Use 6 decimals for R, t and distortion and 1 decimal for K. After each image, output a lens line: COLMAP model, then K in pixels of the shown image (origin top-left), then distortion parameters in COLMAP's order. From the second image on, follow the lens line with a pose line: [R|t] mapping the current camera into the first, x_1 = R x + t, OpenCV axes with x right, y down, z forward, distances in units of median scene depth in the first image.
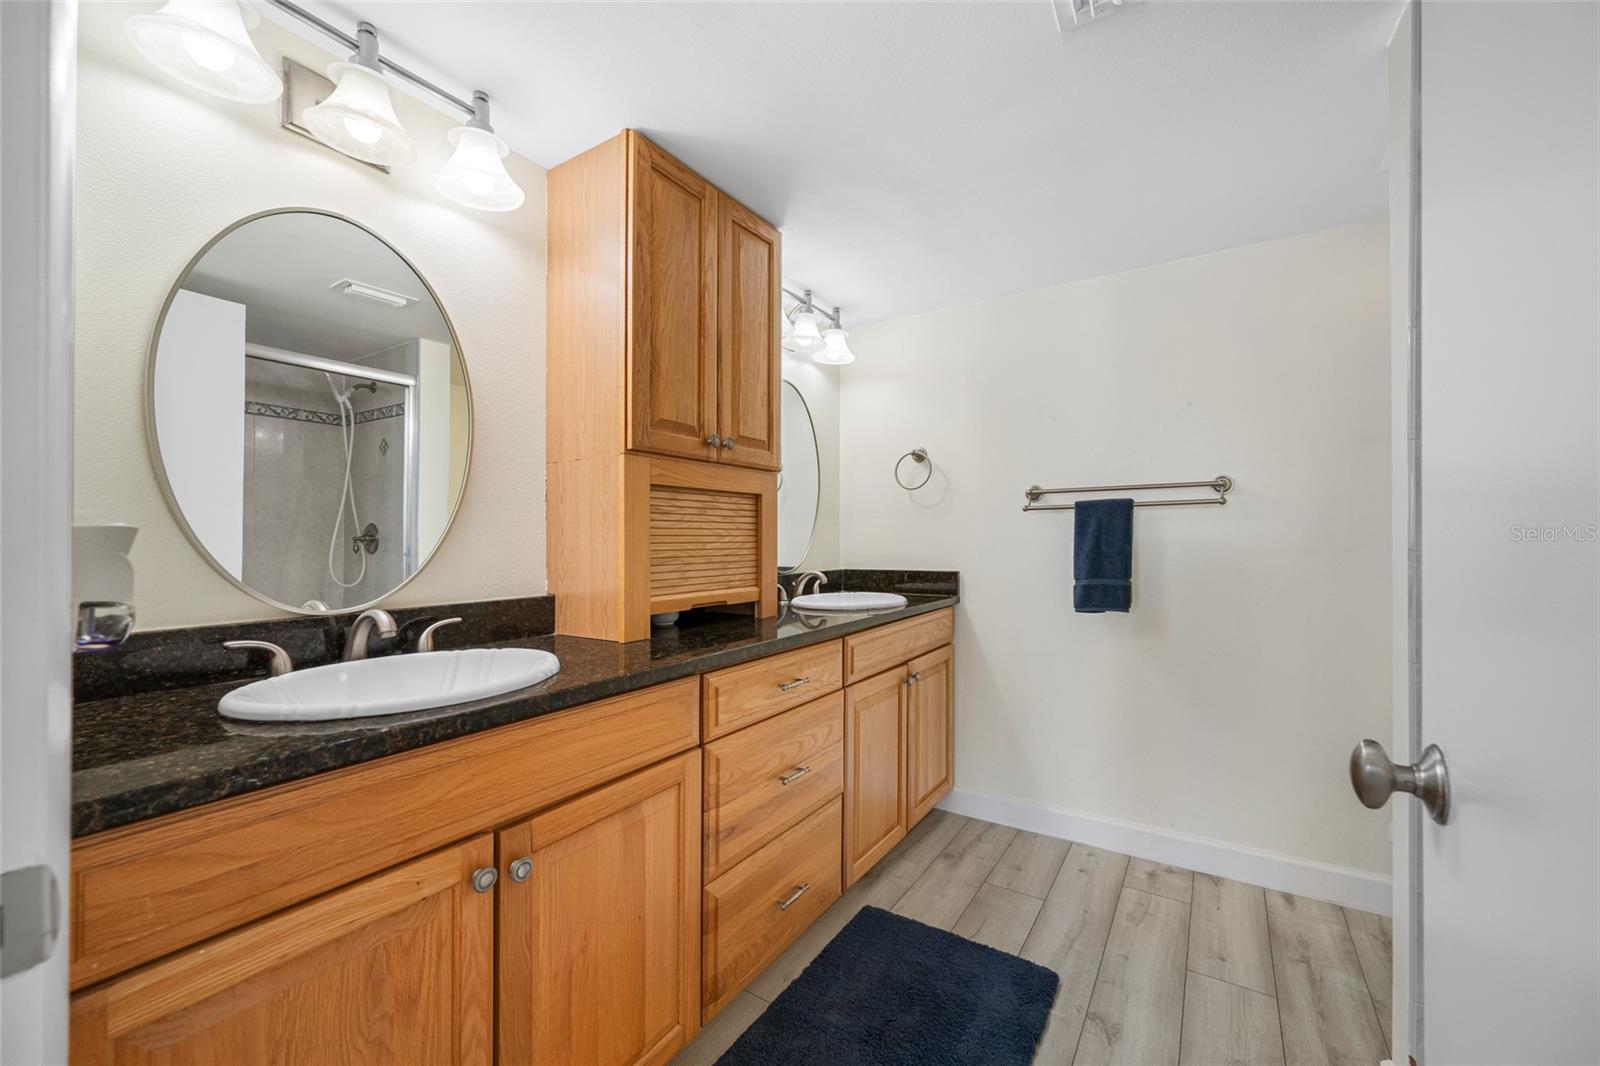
lens RADIAL K [[635.1, 0, 799.0], [0, 635.1, 542.2], [0, 0, 1]] dist [-0.000854, -0.000116]
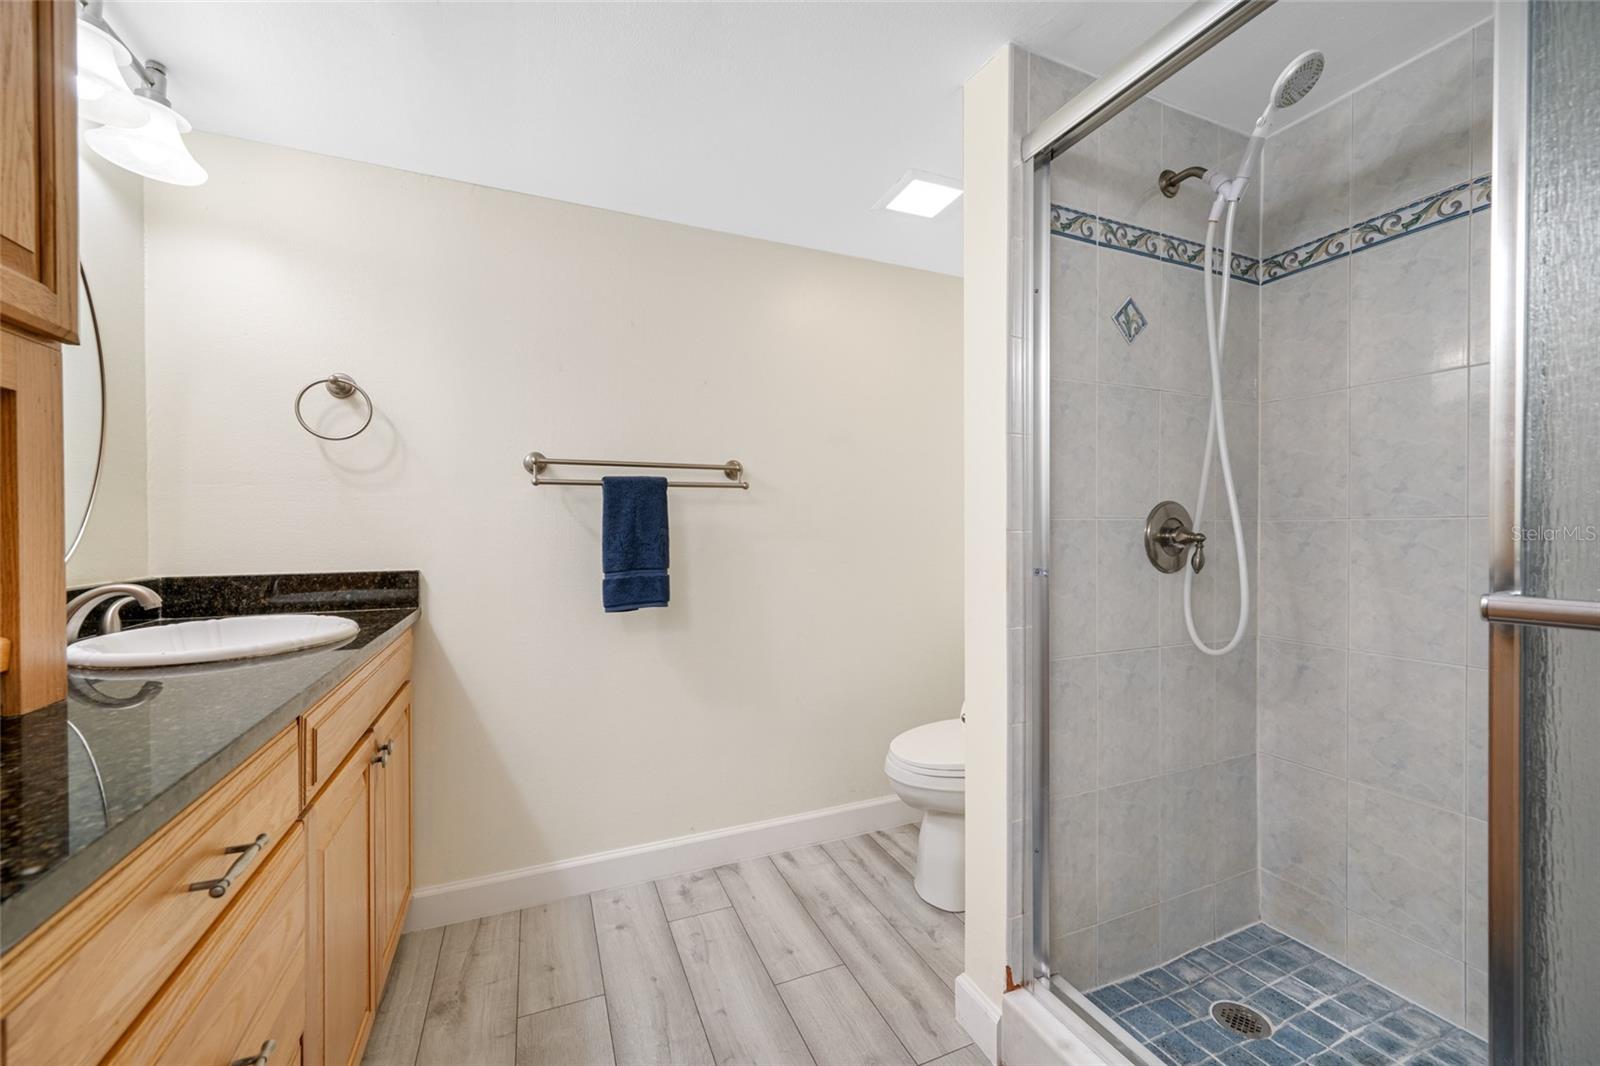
lens RADIAL K [[635.1, 0, 799.0], [0, 635.1, 542.2], [0, 0, 1]] dist [-0.000854, -0.000116]
pose [[0.546995, -0.011397, 0.837058, -0.106994], [0.002339, 0.999924, 0.012086, 0.010458], [-0.837133, -0.004653, 0.546980, 0.353960]]
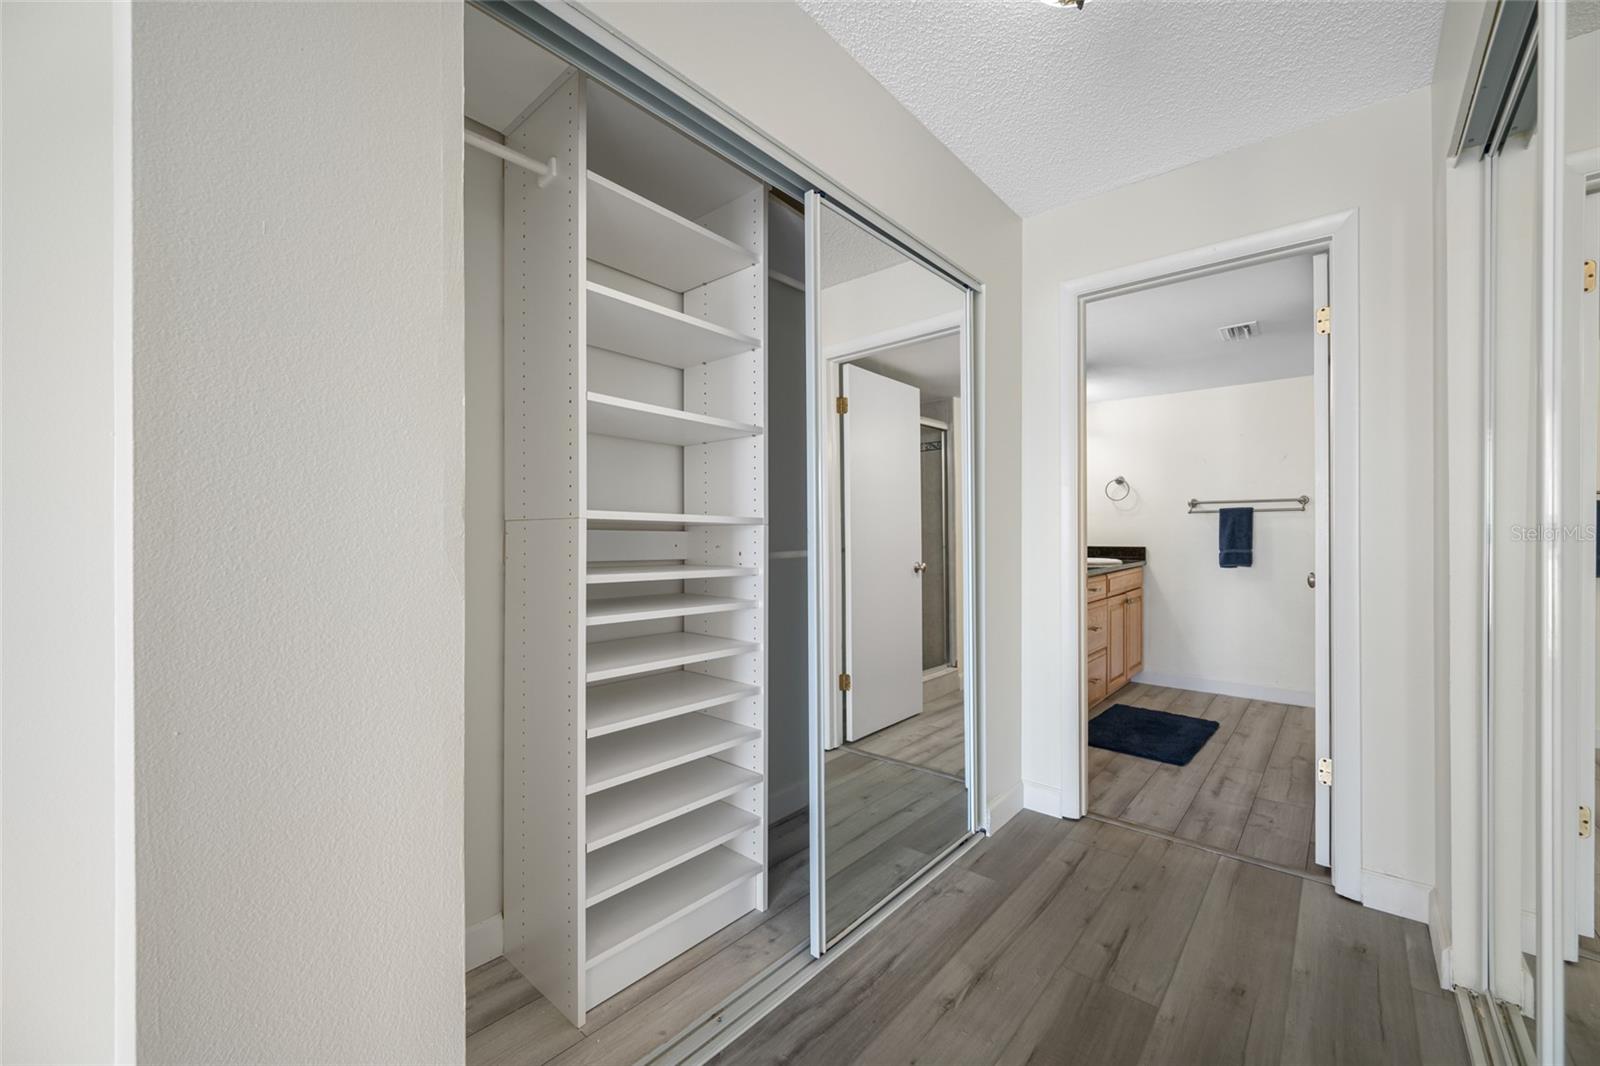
lens RADIAL K [[631.3, 0, 797.1], [0, 631.3, 528.0], [0, 0, 1]] dist [-0.000302, 0.000602]
pose [[0.990784, -0.000751, -0.135446, -0.565058], [-0.000105, 0.999980, -0.006310, 0.005863], [0.135448, 0.006266, 0.990765, -1.047501]]
